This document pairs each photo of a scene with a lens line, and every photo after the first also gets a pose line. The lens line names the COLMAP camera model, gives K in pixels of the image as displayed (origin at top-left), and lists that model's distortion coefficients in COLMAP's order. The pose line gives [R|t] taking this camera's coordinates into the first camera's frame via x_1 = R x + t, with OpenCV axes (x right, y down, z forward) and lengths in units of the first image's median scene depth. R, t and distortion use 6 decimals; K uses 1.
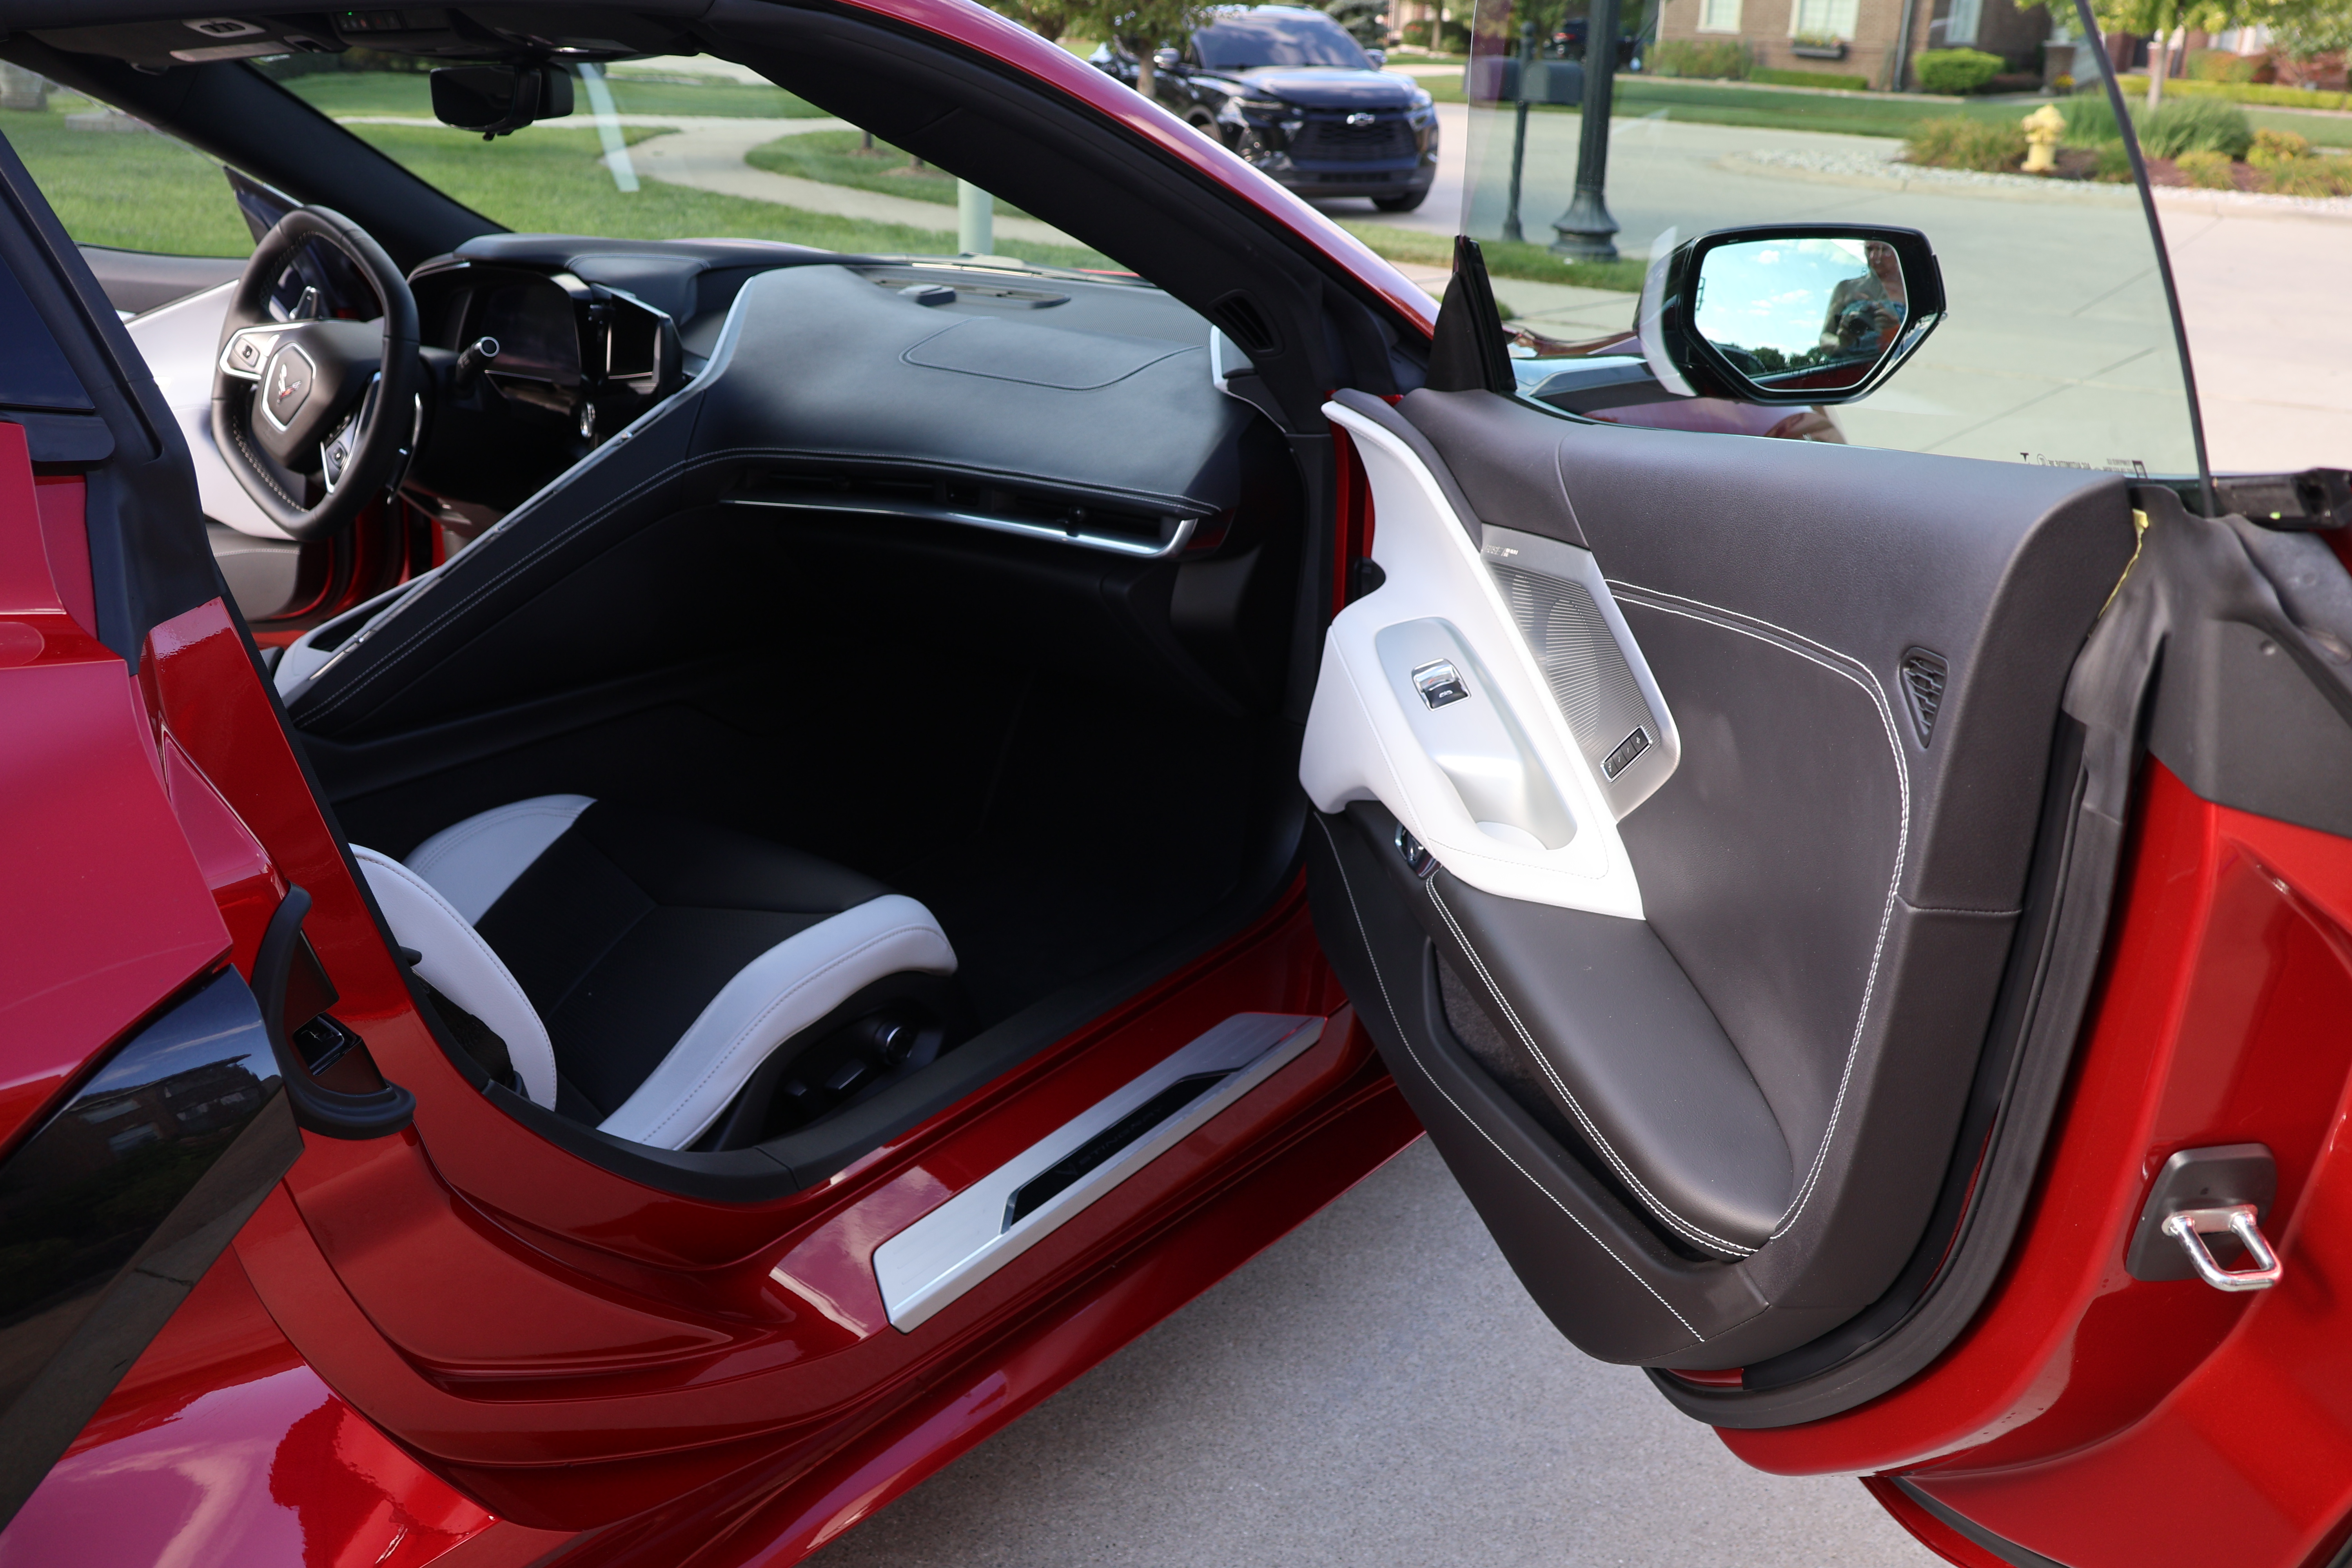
lens RADIAL K [[1976.7, 0, 1196.4], [0, 1976.7, 768.6], [0, 0, 1]] dist [-0.141518, 0.116985]
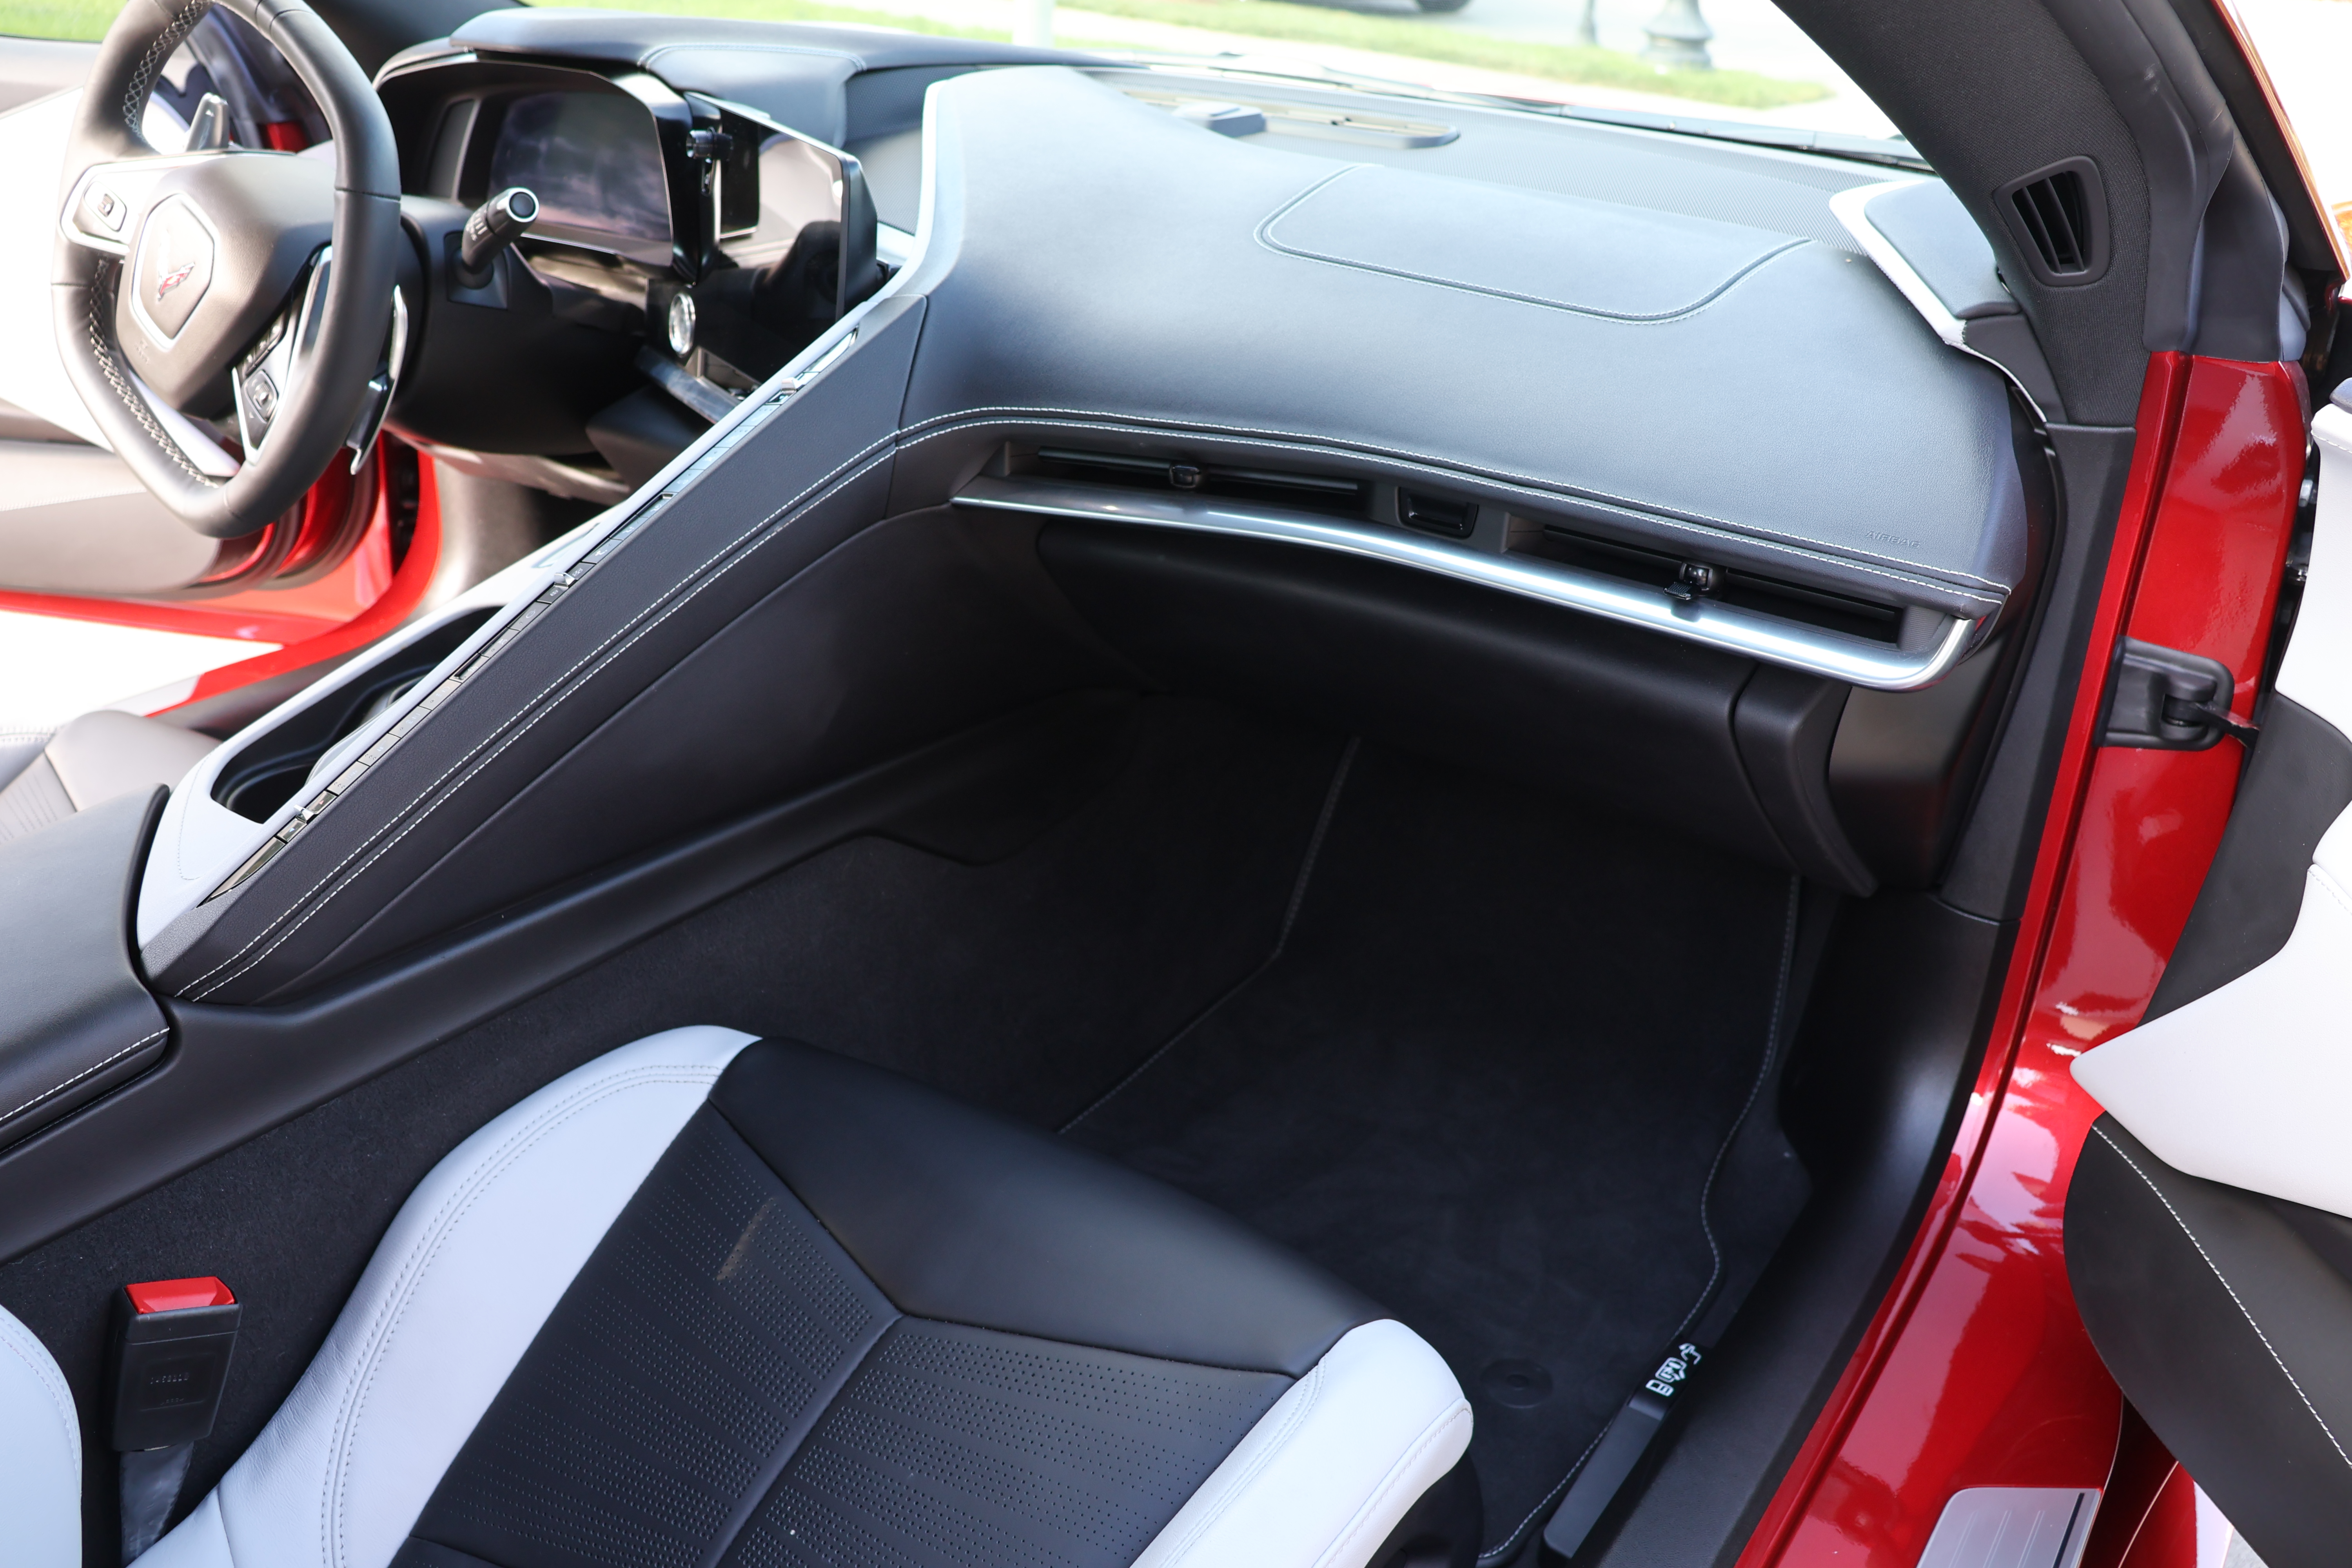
lens RADIAL K [[1976.7, 0, 1177.5], [0, 1976.7, 773.1], [0, 0, 1]] dist [-0.141518, 0.116985]
pose [[0.999922, 0.011533, 0.004769, -0.149844], [-0.011945, 0.995132, 0.097822, -0.094664], [-0.003618, -0.097871, 0.995193, 0.359525]]
